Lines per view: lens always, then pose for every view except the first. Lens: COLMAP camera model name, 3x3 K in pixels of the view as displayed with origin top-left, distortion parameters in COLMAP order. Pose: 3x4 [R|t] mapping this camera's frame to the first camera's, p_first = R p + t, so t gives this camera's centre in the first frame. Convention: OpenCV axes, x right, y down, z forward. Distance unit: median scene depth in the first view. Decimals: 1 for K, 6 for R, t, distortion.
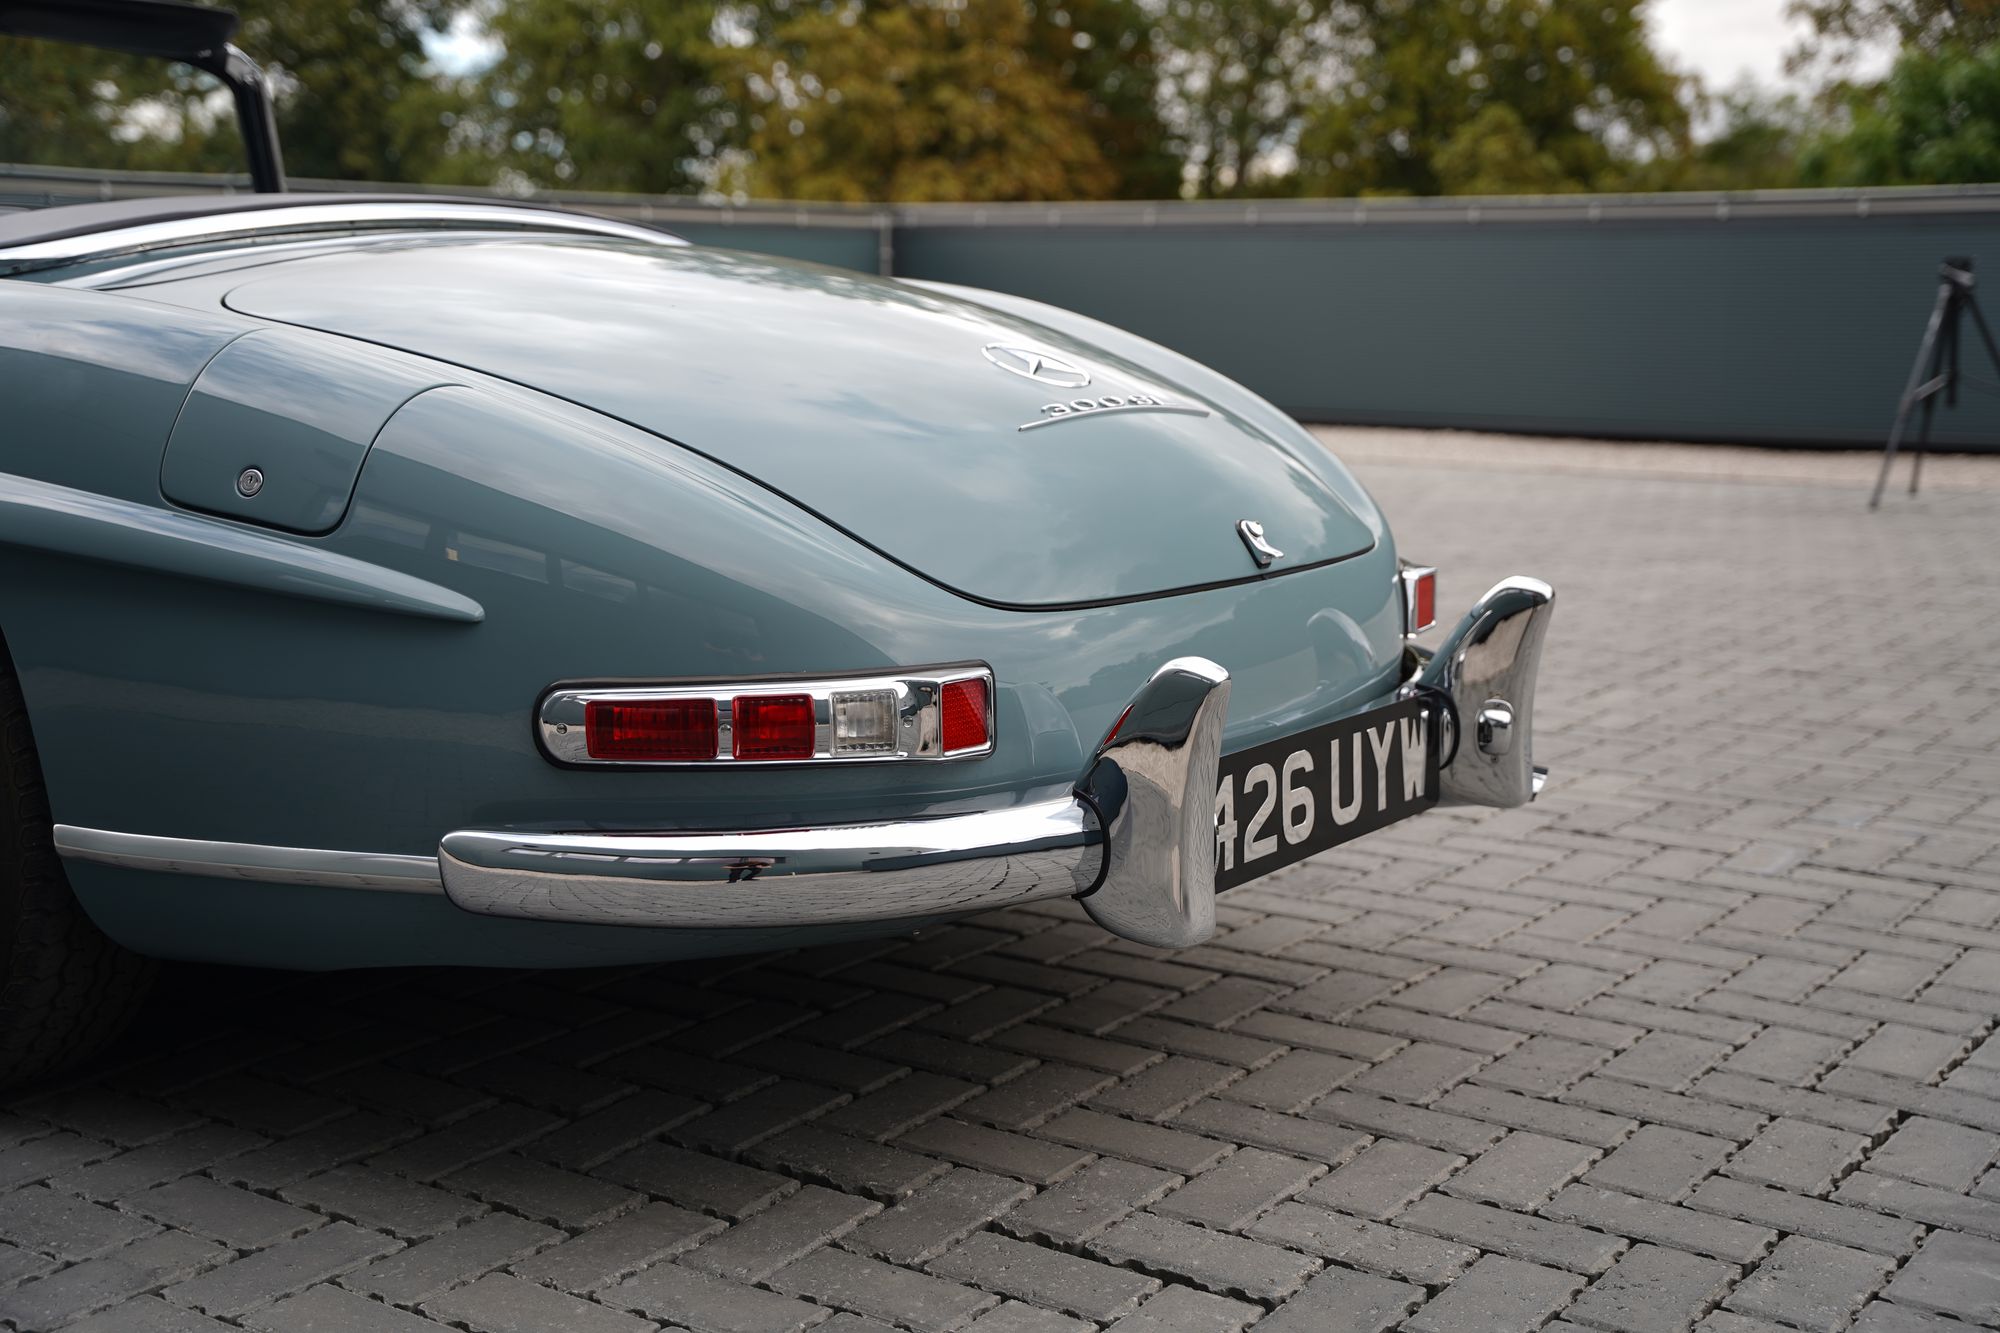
lens RADIAL K [[2477.0, 0, 1009.6], [0, 2477.0, 659.0], [0, 0, 1]] dist [0.000503, 0.271023]
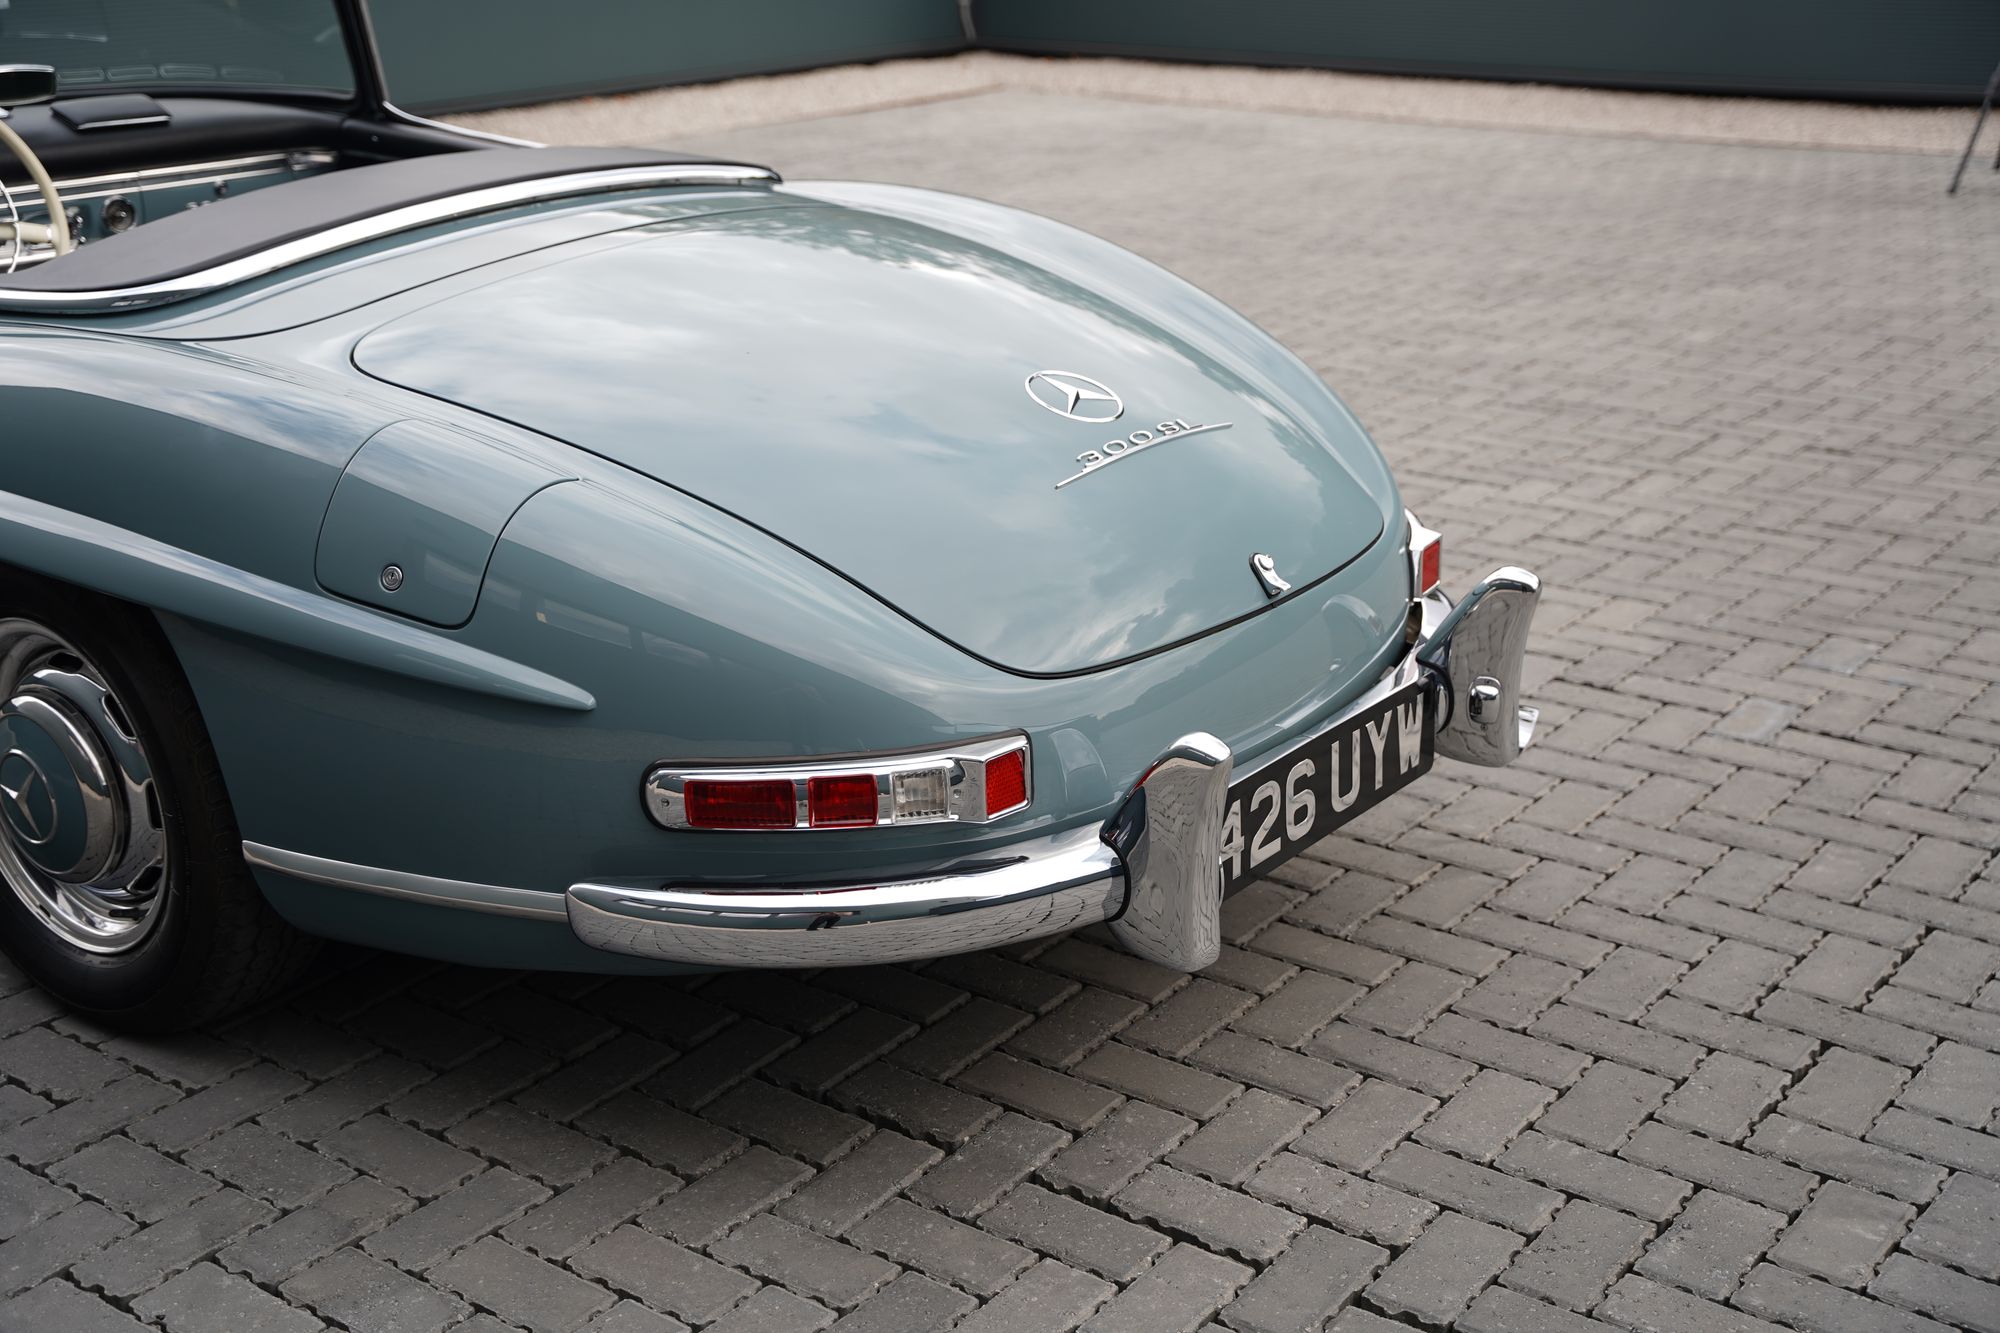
lens RADIAL K [[2479.8, 0, 1000.0], [0, 2479.8, 666.5], [0, 0, 1]] dist [-0.002588, 0.251407]
pose [[0.999160, -0.002527, -0.040892, 0.024040], [0.009847, 0.983652, 0.179812, -0.212269], [0.039769, -0.180064, 0.982851, -0.126723]]
